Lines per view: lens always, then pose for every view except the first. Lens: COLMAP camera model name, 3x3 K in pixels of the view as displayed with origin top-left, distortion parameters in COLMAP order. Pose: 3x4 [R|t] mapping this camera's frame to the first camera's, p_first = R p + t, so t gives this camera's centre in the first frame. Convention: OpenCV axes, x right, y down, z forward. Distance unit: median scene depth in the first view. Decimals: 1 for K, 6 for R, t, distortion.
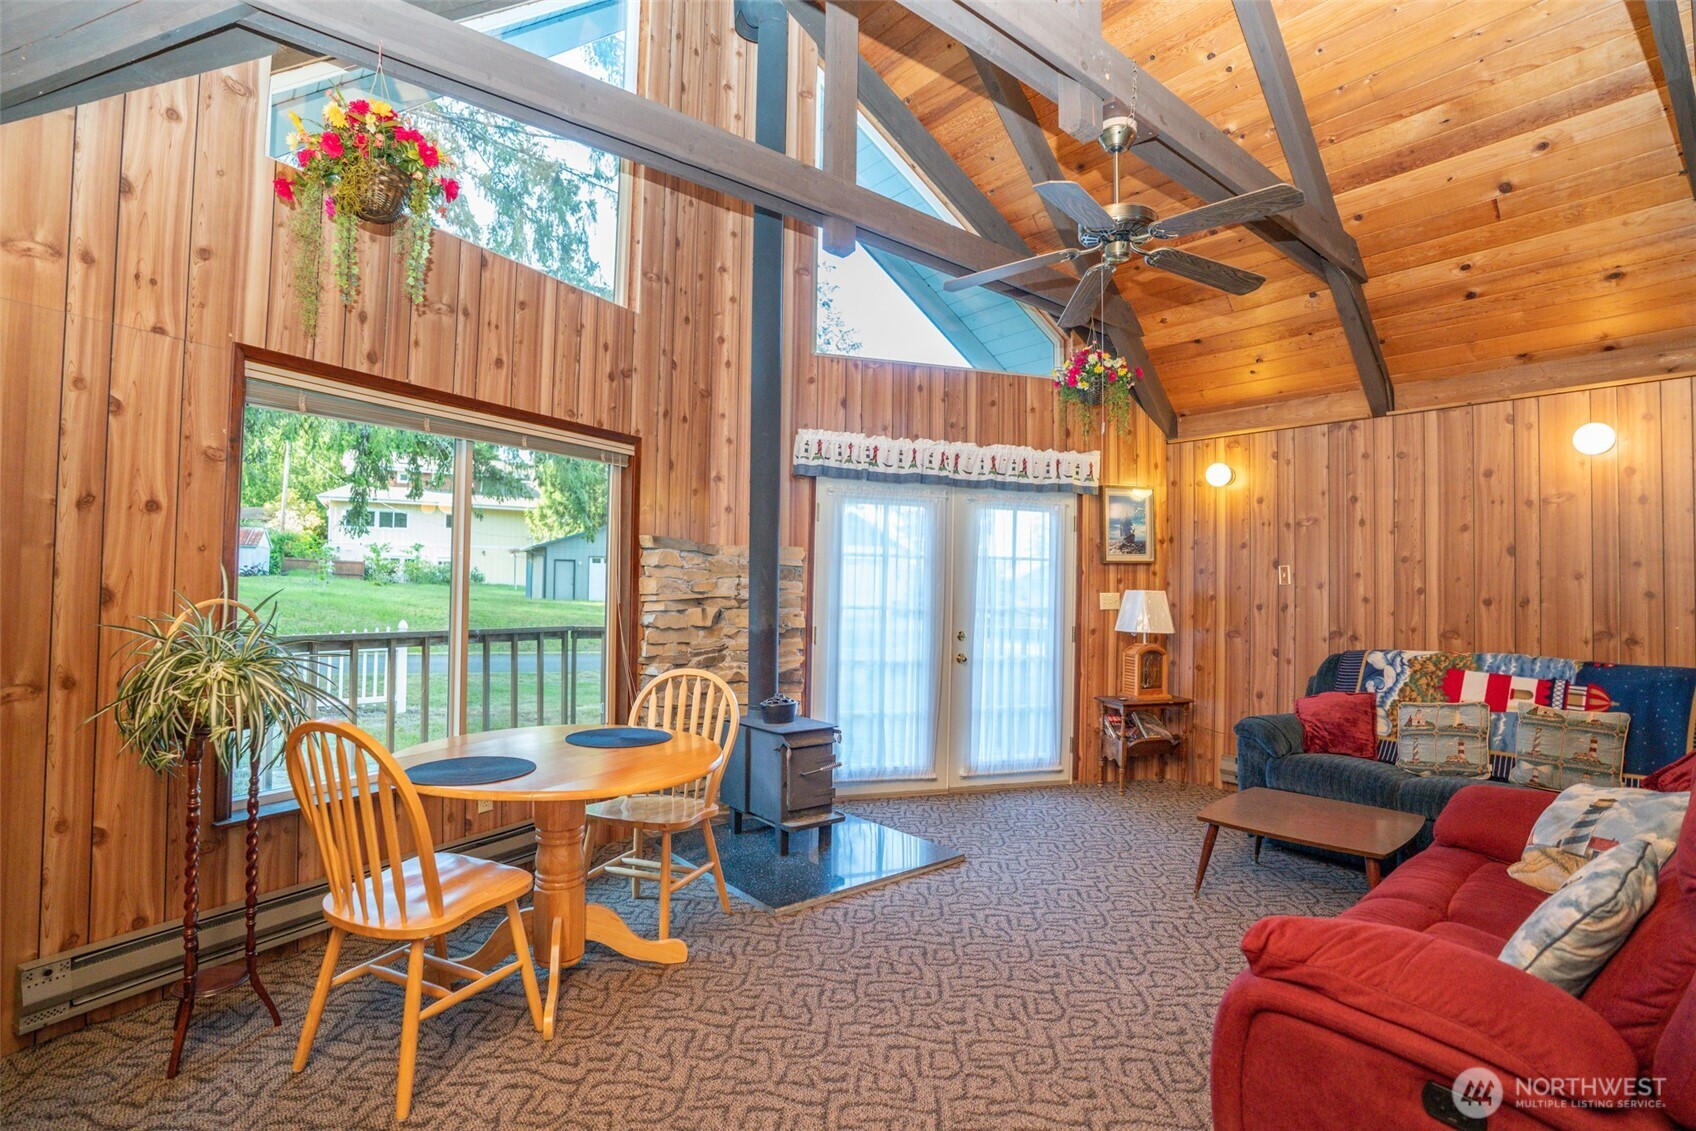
lens RADIAL K [[780.3, 0, 850.1], [0, 780.3, 568.5], [0, 0, 1]] dist [-0.044352, 0.008966]
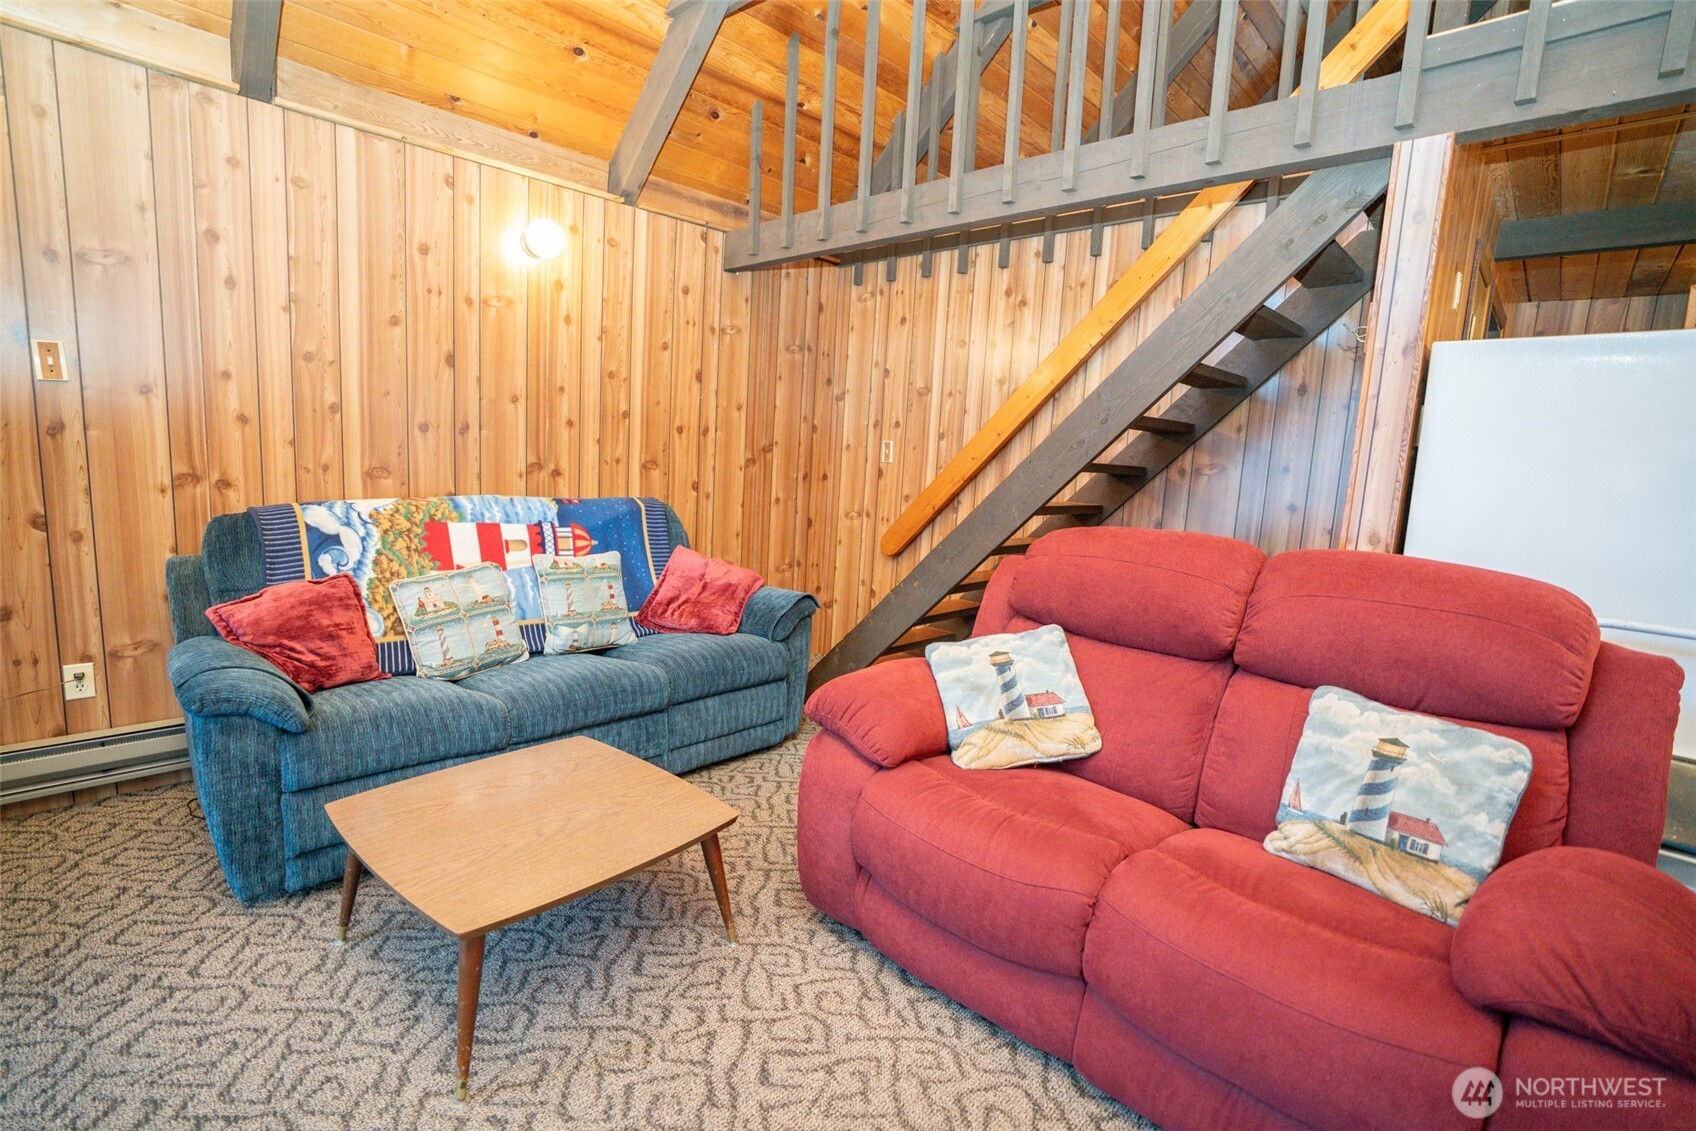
lens RADIAL K [[780.3, 0, 846.8], [0, 780.3, 562.5], [0, 0, 1]] dist [-0.044352, 0.008966]
pose [[-0.120961, -0.165114, 0.978829, 0.025709], [-0.081780, 0.984375, 0.155943, 0.023365], [-0.989283, -0.061185, -0.132573, 0.686366]]
